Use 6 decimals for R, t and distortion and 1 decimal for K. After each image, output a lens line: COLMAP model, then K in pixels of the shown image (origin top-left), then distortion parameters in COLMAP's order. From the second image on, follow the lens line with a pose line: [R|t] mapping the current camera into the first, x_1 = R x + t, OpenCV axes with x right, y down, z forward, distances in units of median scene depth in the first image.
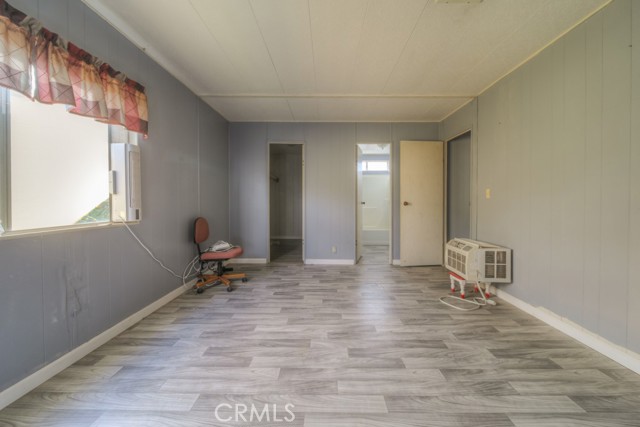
lens RADIAL K [[222.3, 0, 324.8], [0, 222.3, 213.0], [0, 0, 1]] dist [-0.009389, -0.000002]
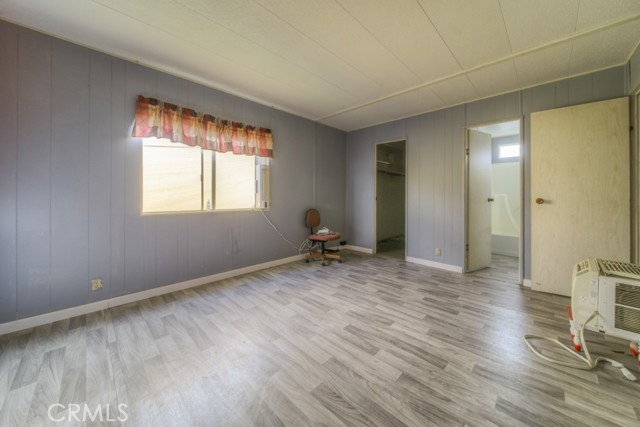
lens RADIAL K [[231.4, 0, 320.3], [0, 231.4, 196.1], [0, 0, 1]] dist [-0.000991, -0.000191]
pose [[0.715564, 0.000272, -0.698547, 0.372809], [-0.041348, 0.998263, -0.041966, 0.003866], [0.697322, 0.058913, 0.714333, 0.001434]]
